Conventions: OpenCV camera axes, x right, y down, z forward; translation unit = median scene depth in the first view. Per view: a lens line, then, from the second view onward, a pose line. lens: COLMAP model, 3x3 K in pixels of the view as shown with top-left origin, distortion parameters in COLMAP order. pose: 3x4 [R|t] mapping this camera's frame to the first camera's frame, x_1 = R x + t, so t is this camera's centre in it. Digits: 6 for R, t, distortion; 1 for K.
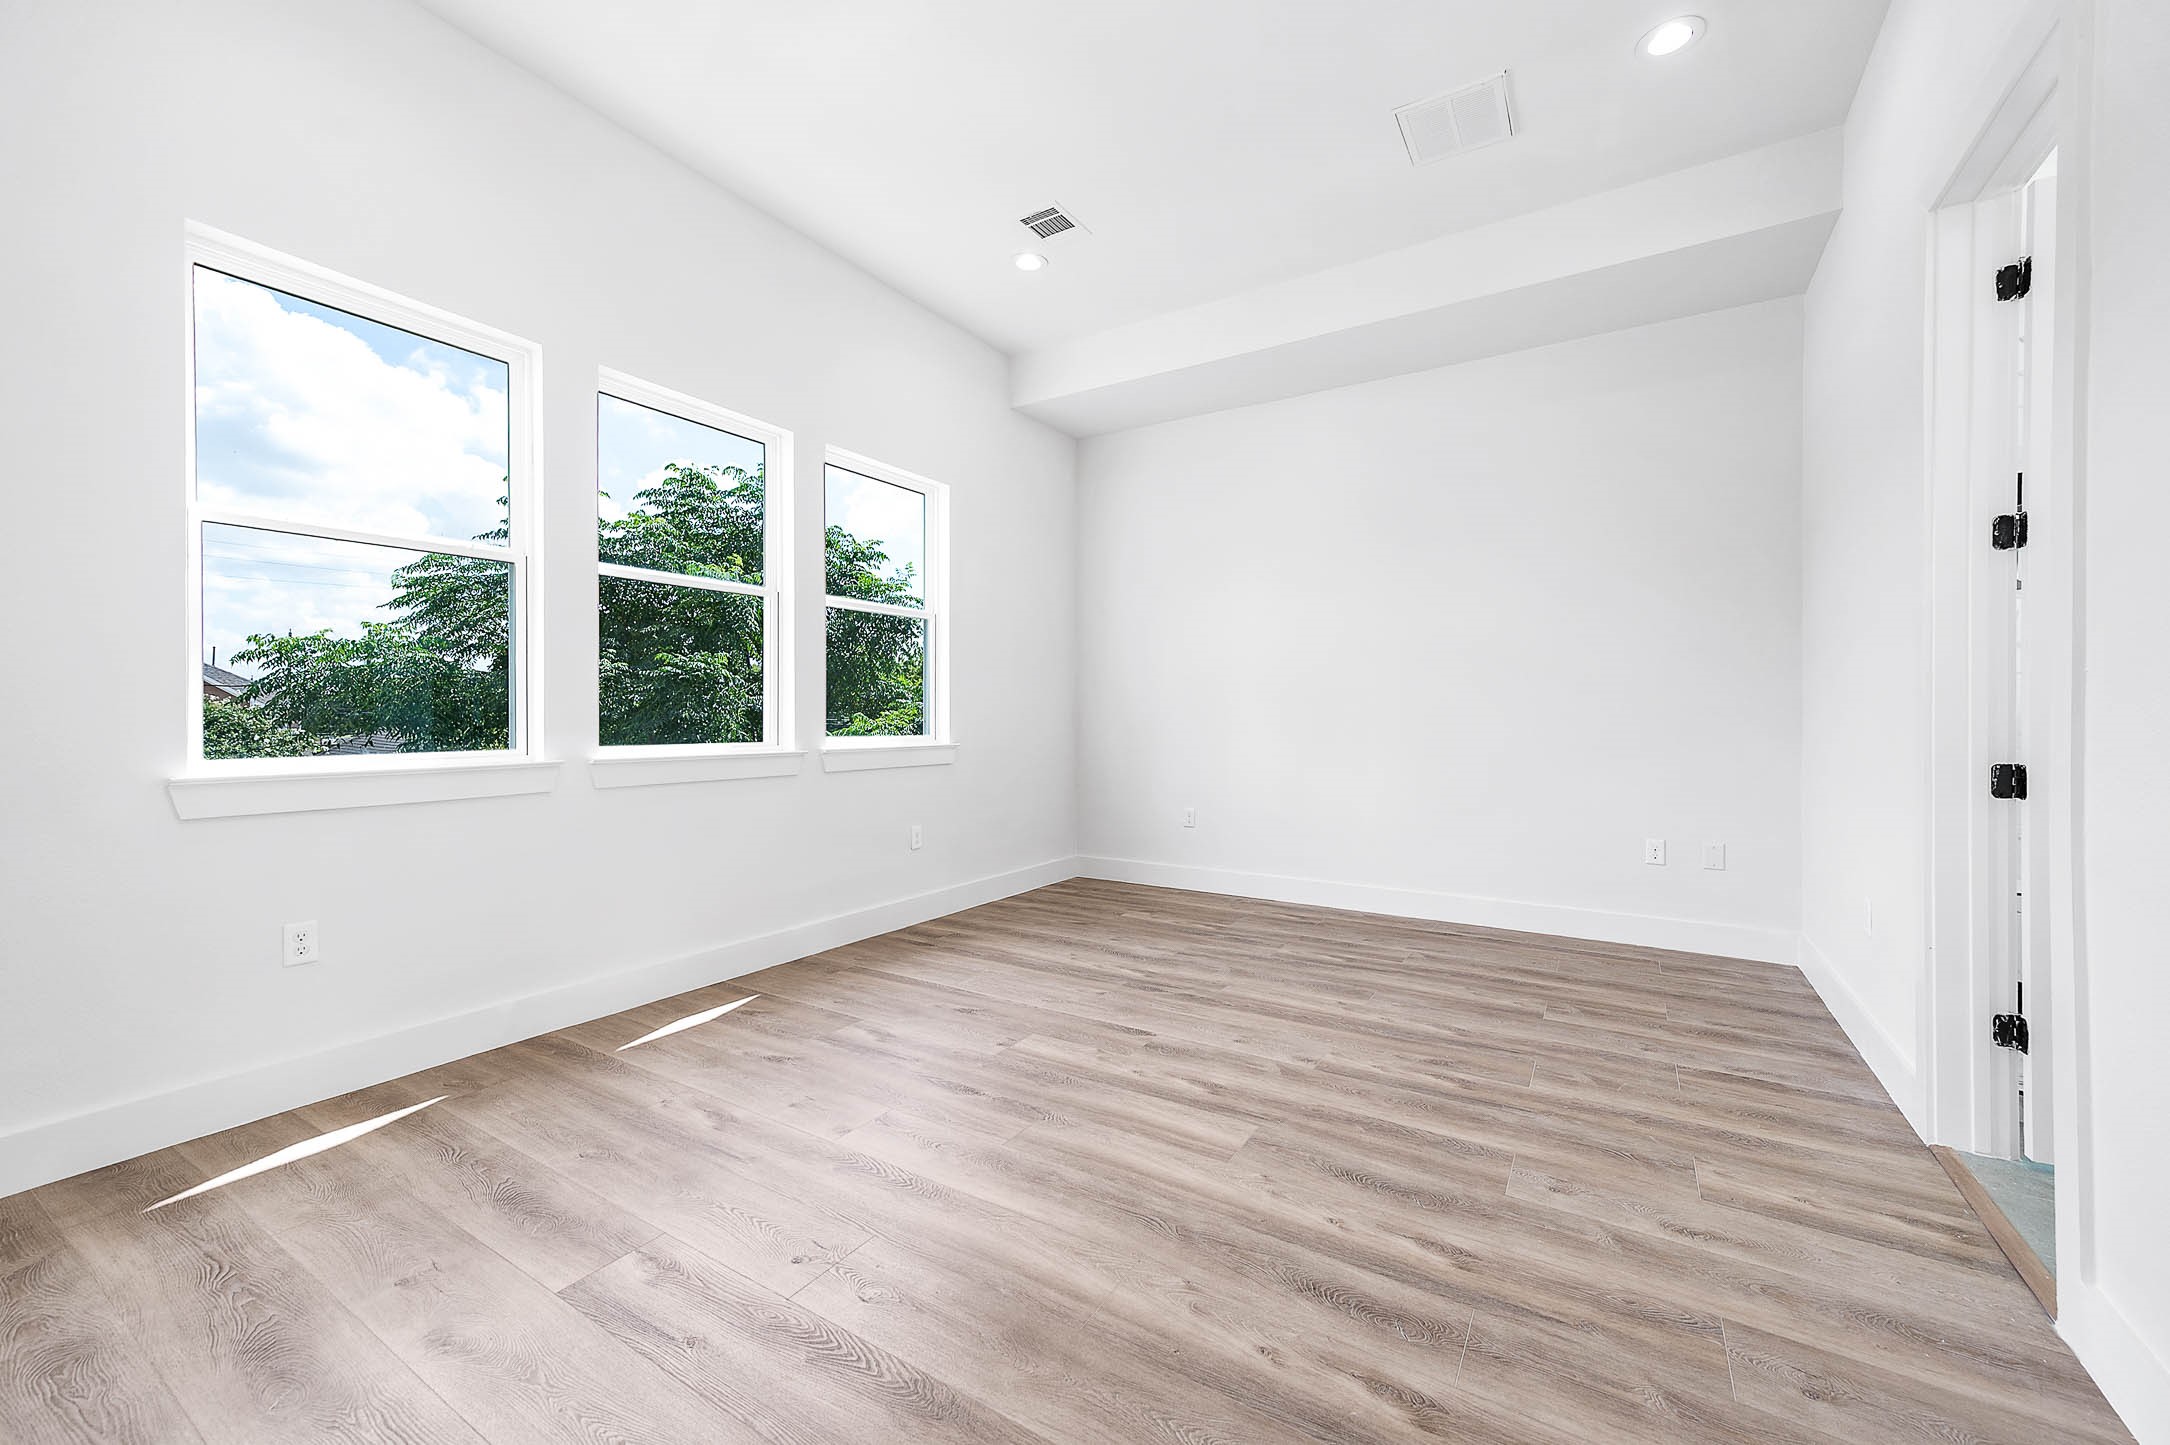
lens RADIAL K [[851.0, 0, 1091.9], [0, 851.0, 707.7], [0, 0, 1]] dist [0.012815, 0.000111]
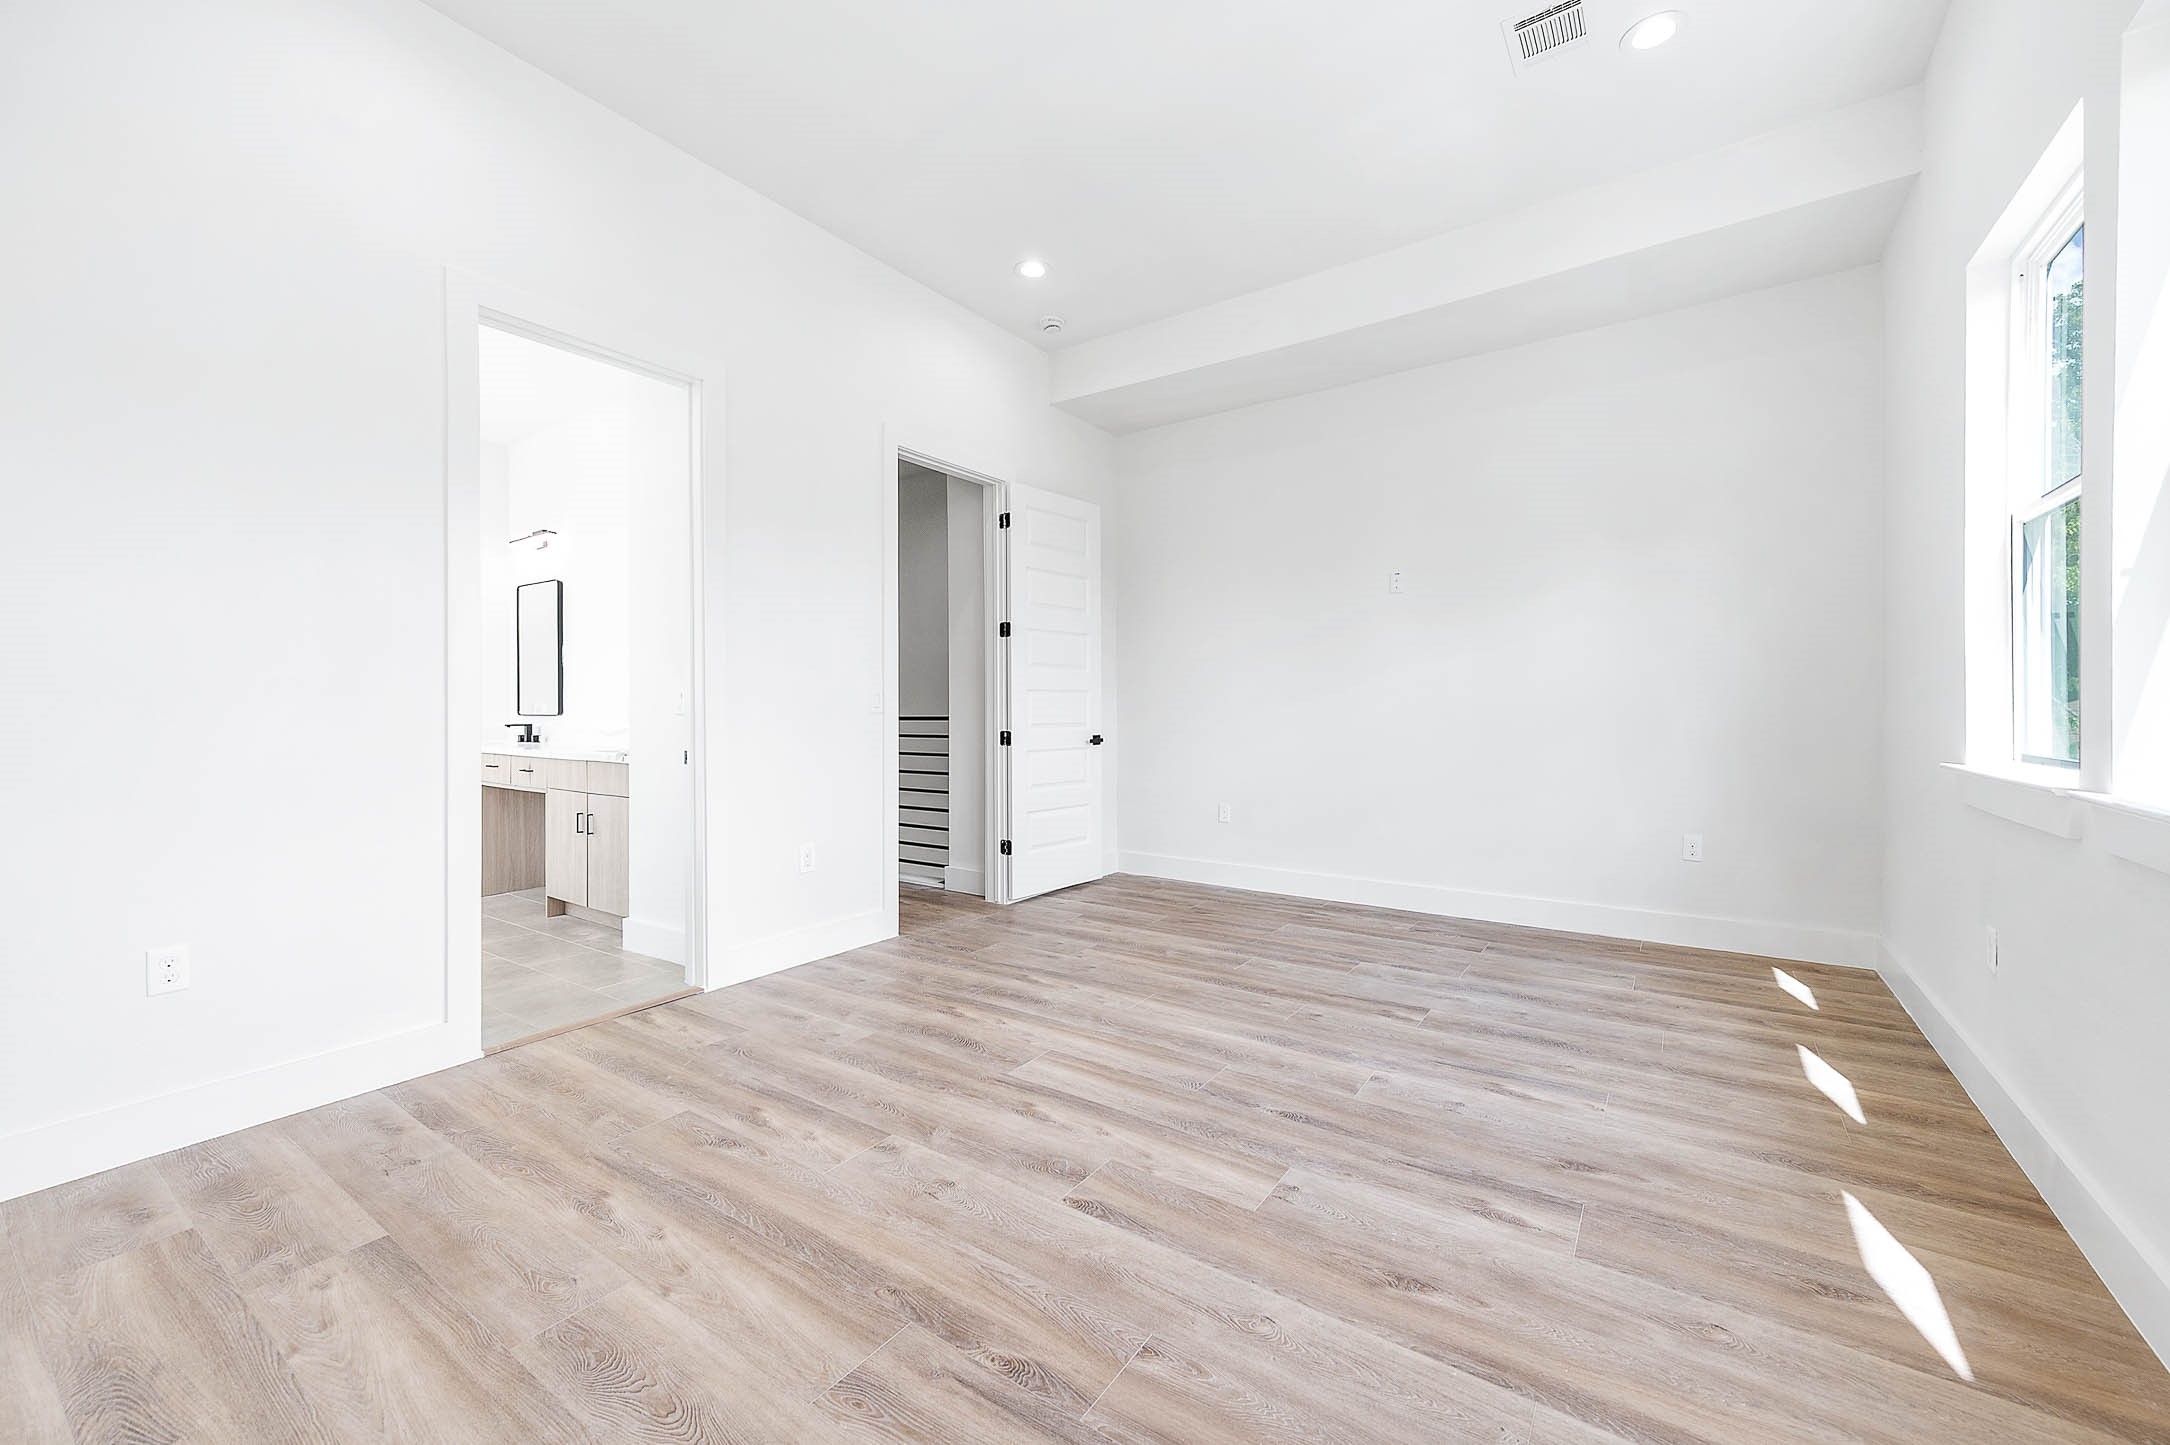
lens RADIAL K [[851.0, 0, 1091.9], [0, 851.0, 707.7], [0, 0, 1]] dist [0.012815, 0.000111]
pose [[-0.998569, 0.003109, 0.053382, 0.019490], [0.002810, 0.999980, -0.005684, 0.010927], [-0.053398, -0.005526, -0.998558, 1.896299]]
